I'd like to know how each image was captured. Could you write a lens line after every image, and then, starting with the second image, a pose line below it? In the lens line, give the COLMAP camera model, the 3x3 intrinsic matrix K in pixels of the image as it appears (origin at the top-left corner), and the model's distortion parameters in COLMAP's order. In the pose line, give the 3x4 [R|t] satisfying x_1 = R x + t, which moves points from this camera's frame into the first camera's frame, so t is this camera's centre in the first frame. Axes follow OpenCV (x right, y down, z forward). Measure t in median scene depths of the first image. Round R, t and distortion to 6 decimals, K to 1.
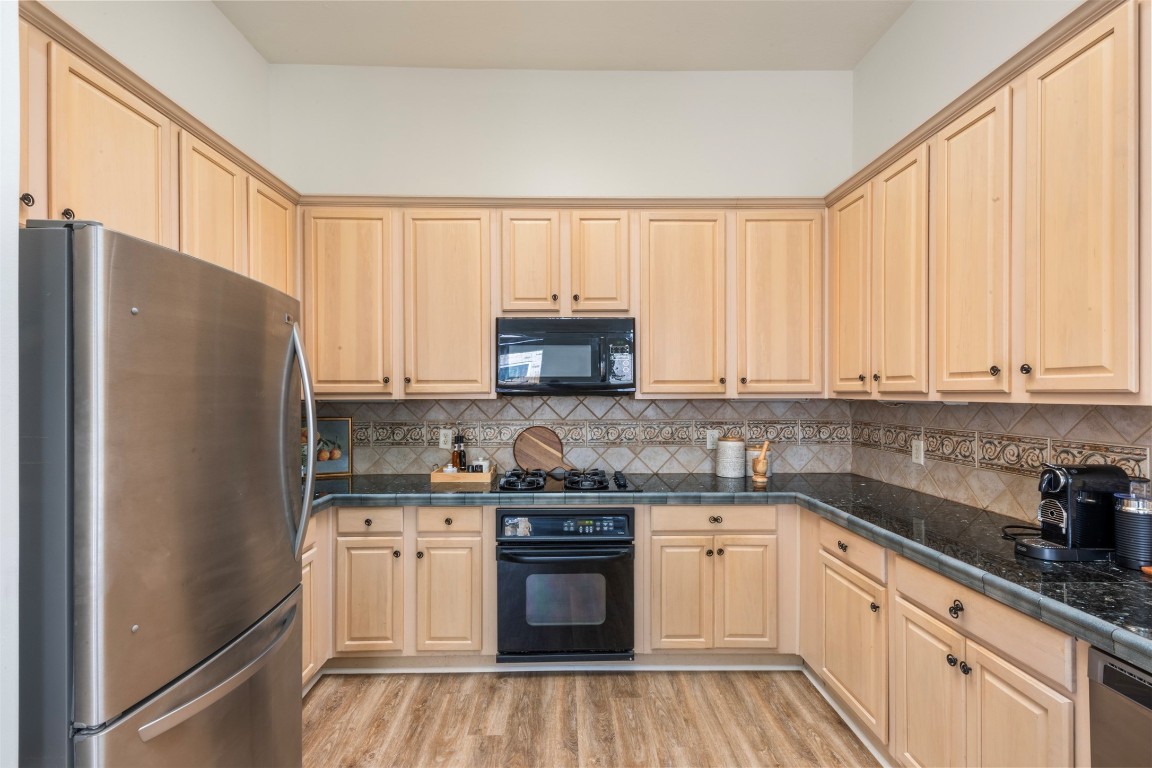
lens RADIAL K [[508.2, 0, 571.3], [0, 508.2, 391.4], [0, 0, 1]] dist [0.005792, 0.000374]
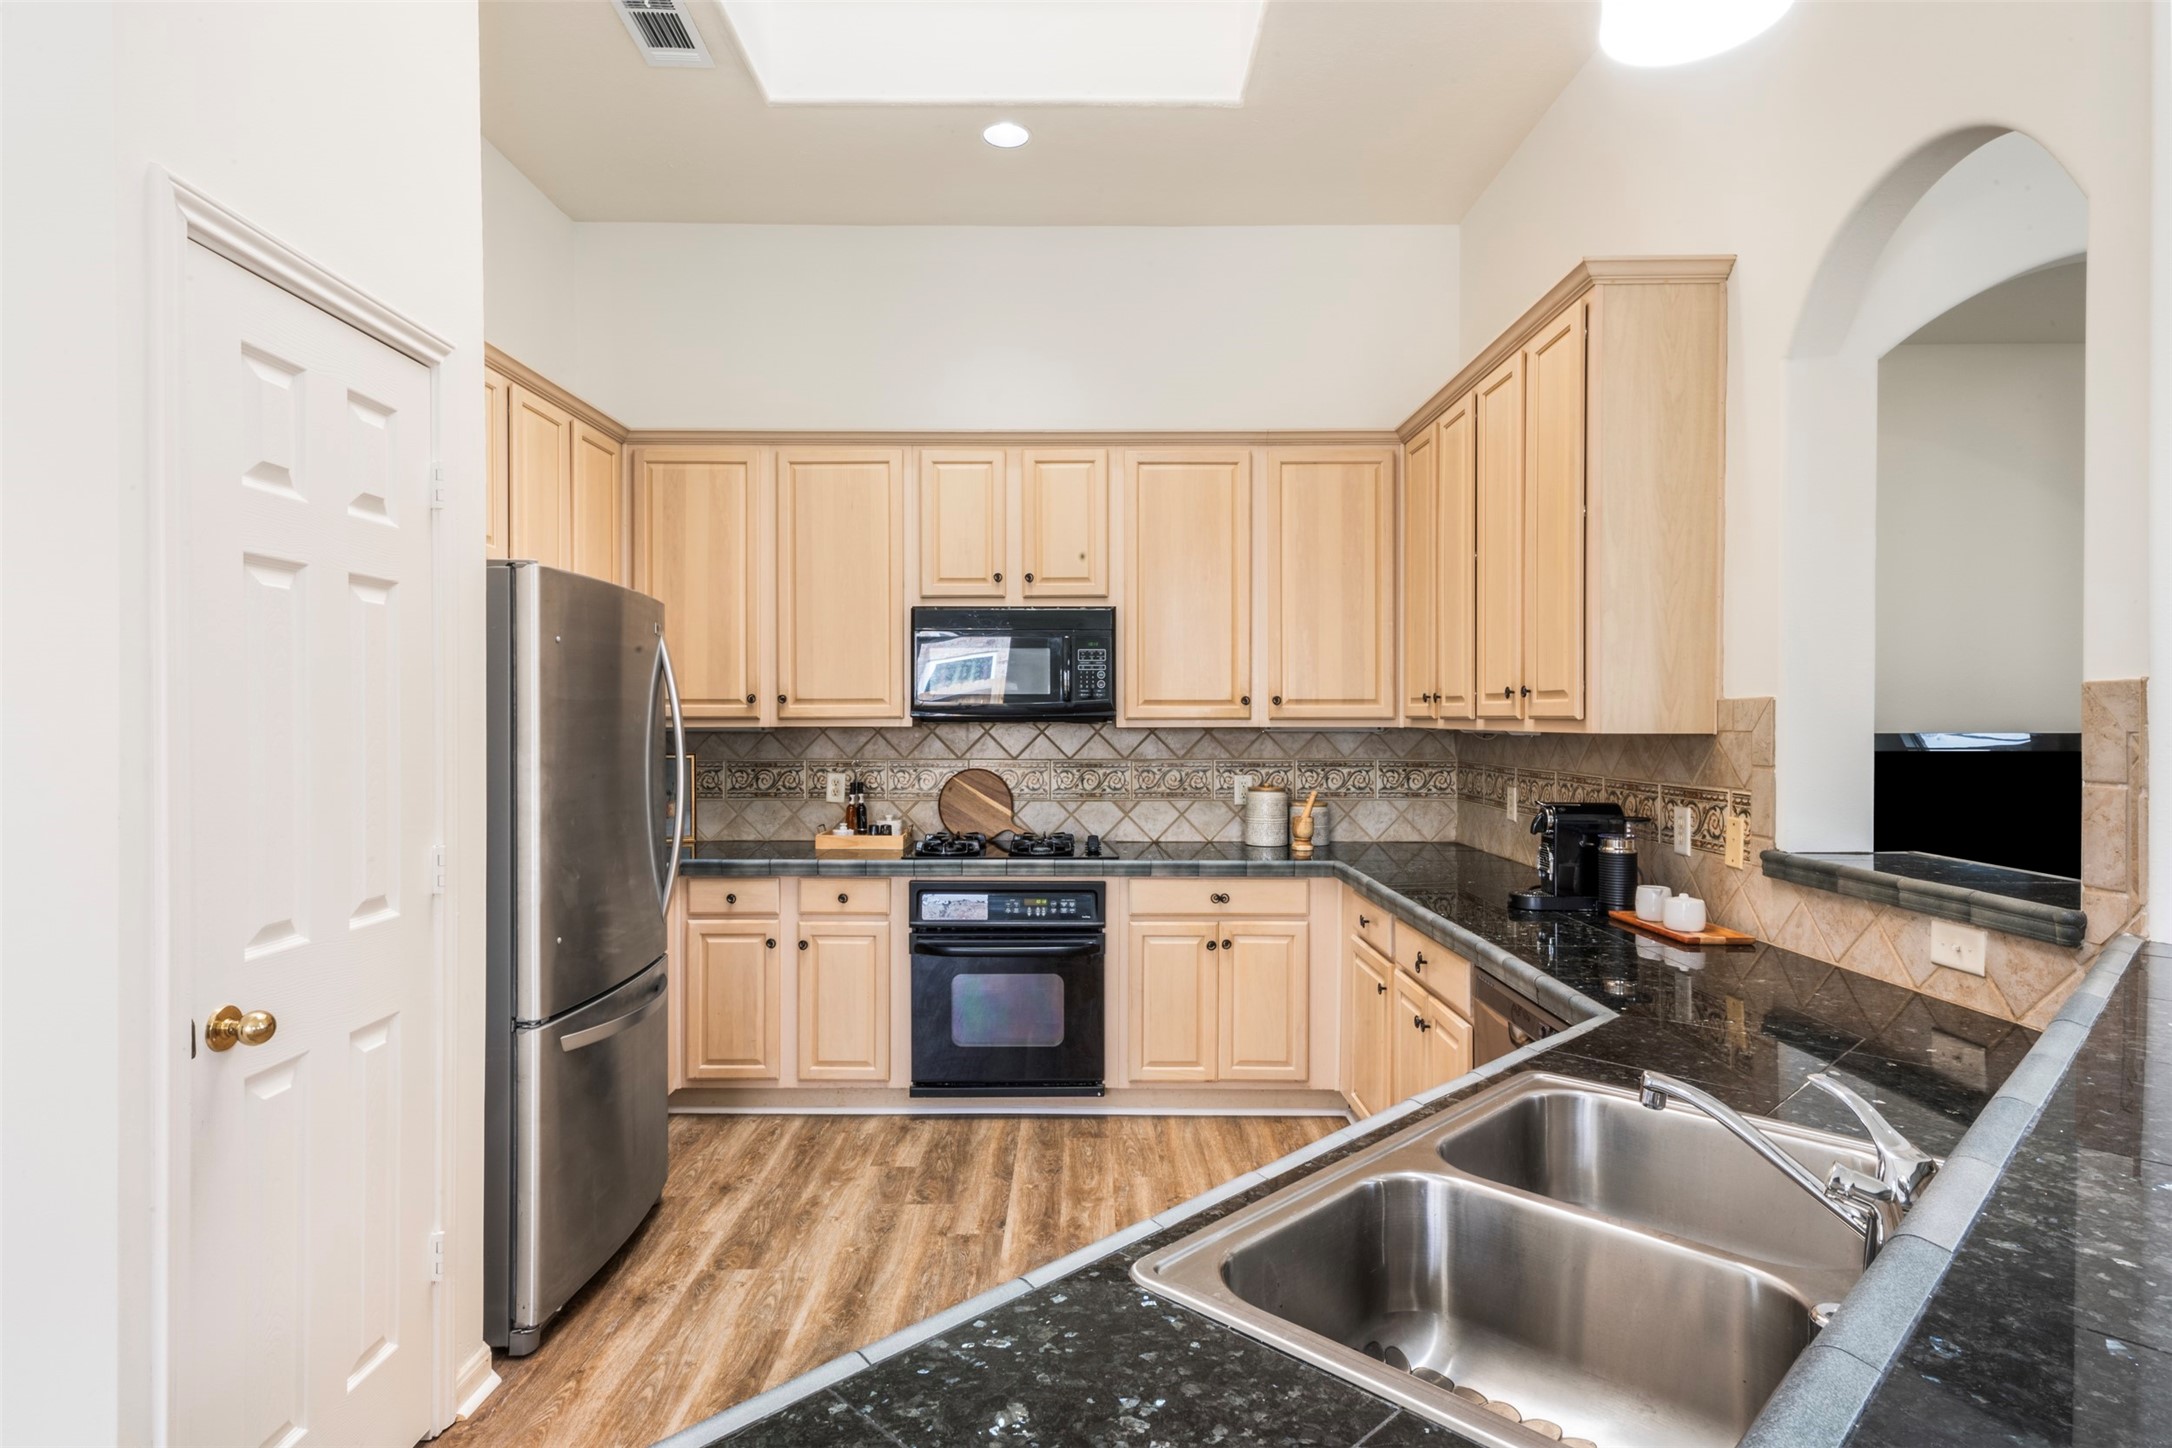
lens RADIAL K [[1239.9, 0, 1090.4], [0, 1239.9, 719.8], [0, 0, 1]] dist [-0.007030, -0.000530]
pose [[0.999778, 0.002434, -0.020945, 0.135693], [-0.002344, 0.999988, 0.004317, -0.002234], [0.020955, -0.004267, 0.999771, -0.702102]]
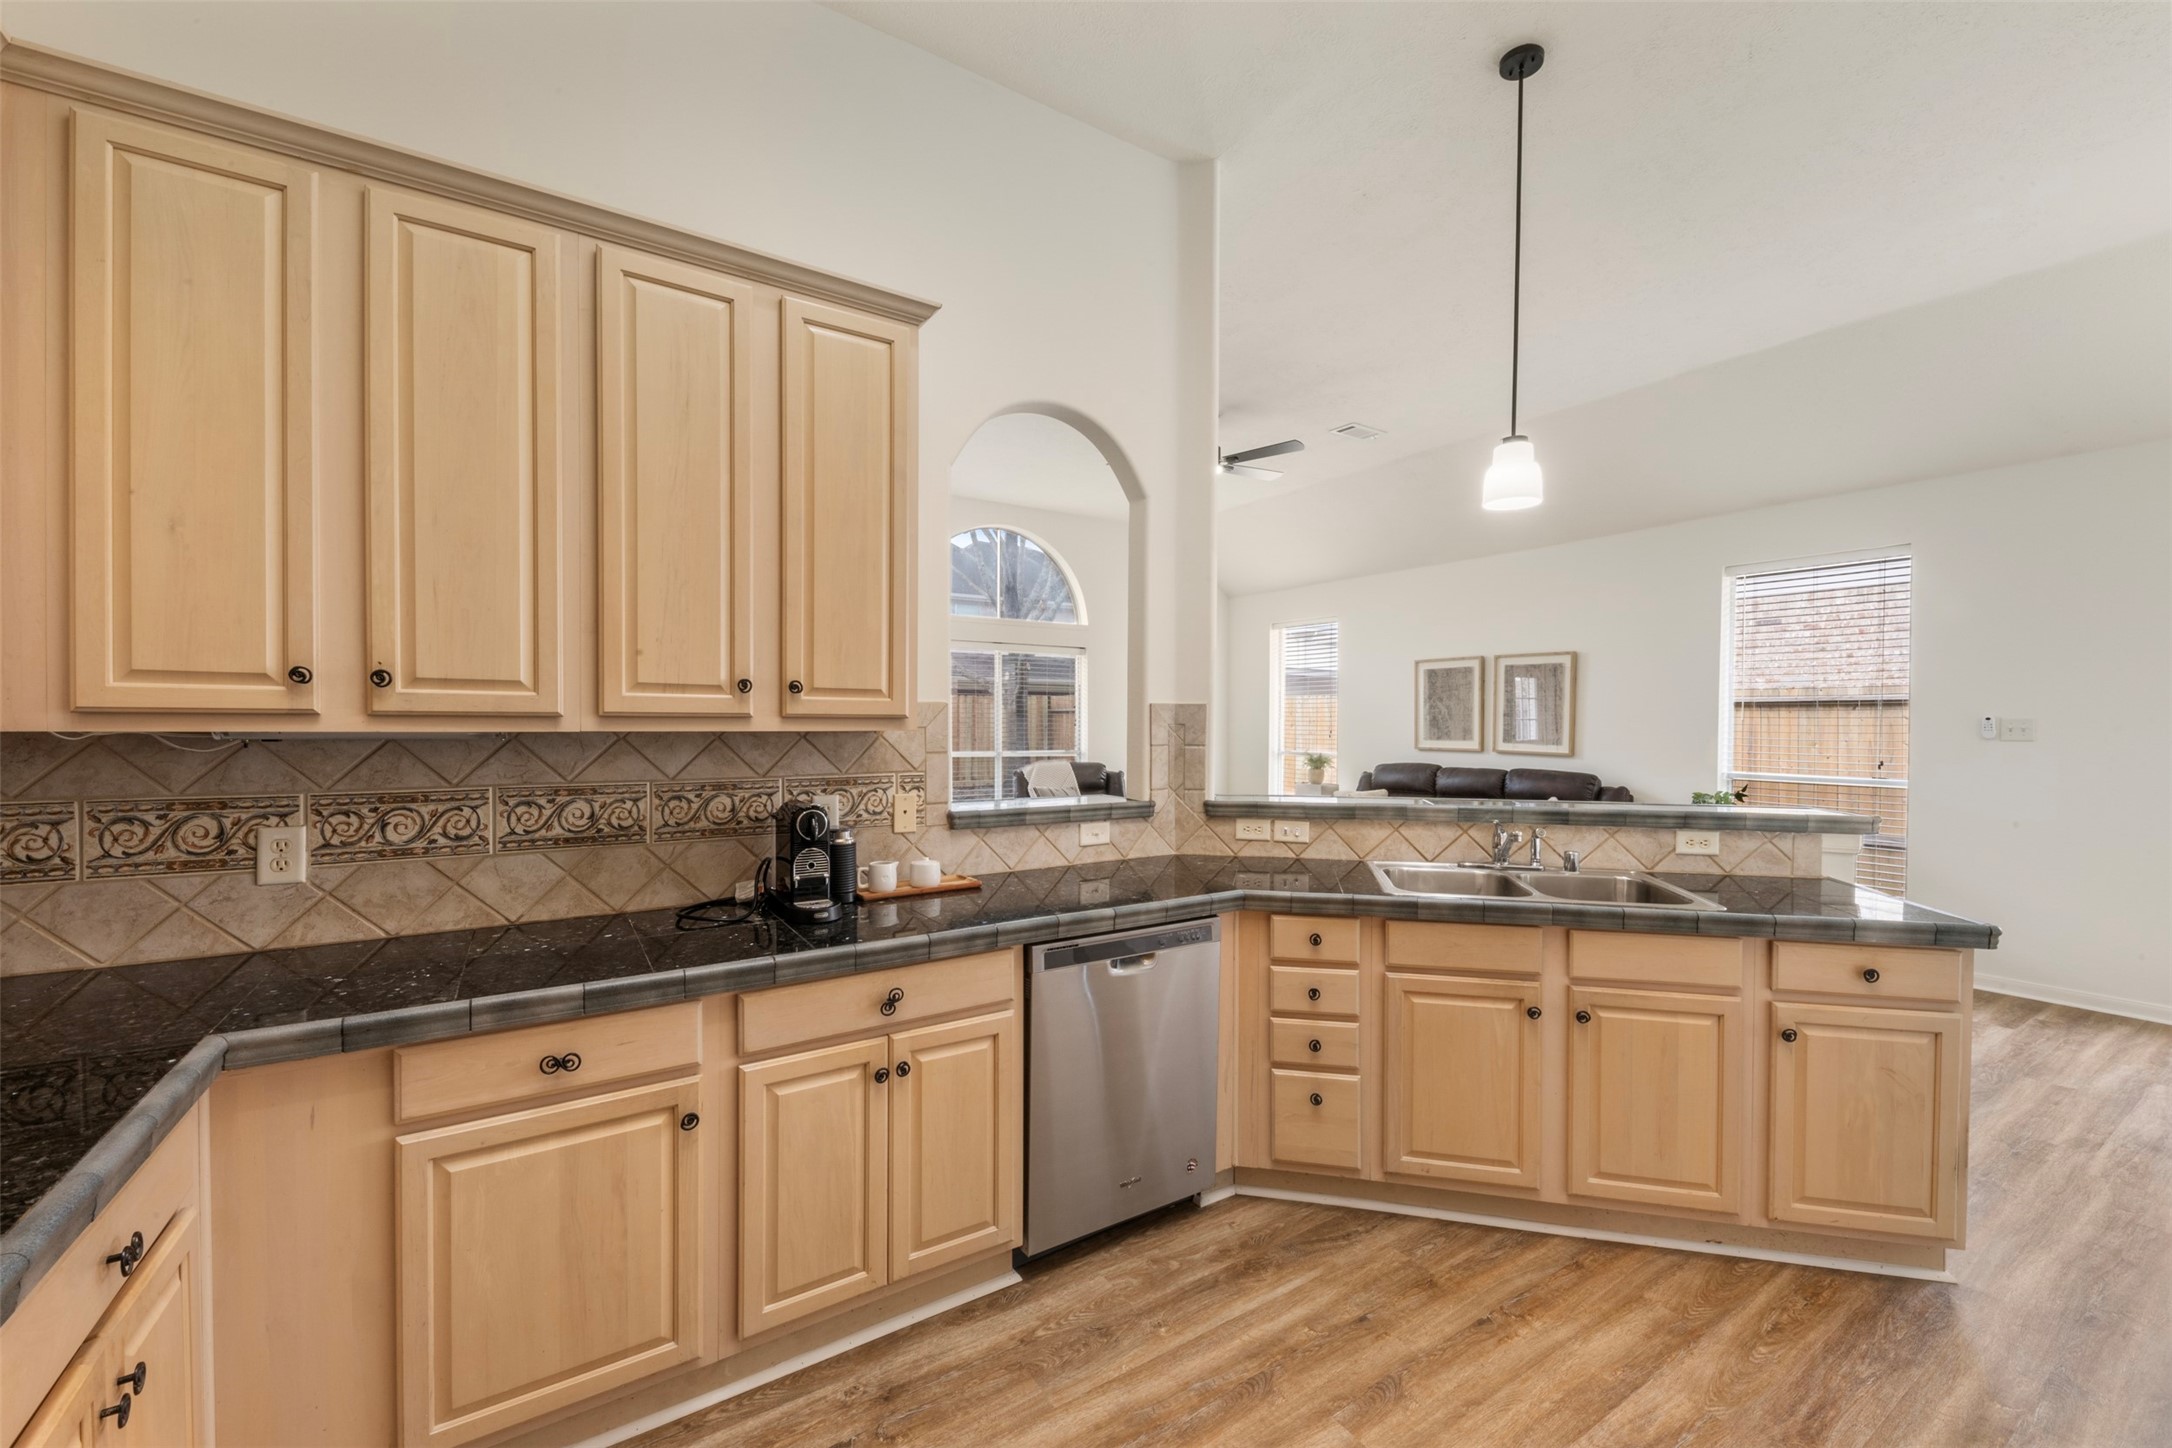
lens RADIAL K [[869.2, 0, 1089.2], [0, 869.2, 728.6], [0, 0, 1]] dist [0.001602, -0.000523]
pose [[-0.525336, -0.010496, 0.850830, -0.348150], [-0.006822, 0.999944, 0.008123, 0.003944], [-0.850868, -0.001537, -0.525378, 0.987793]]
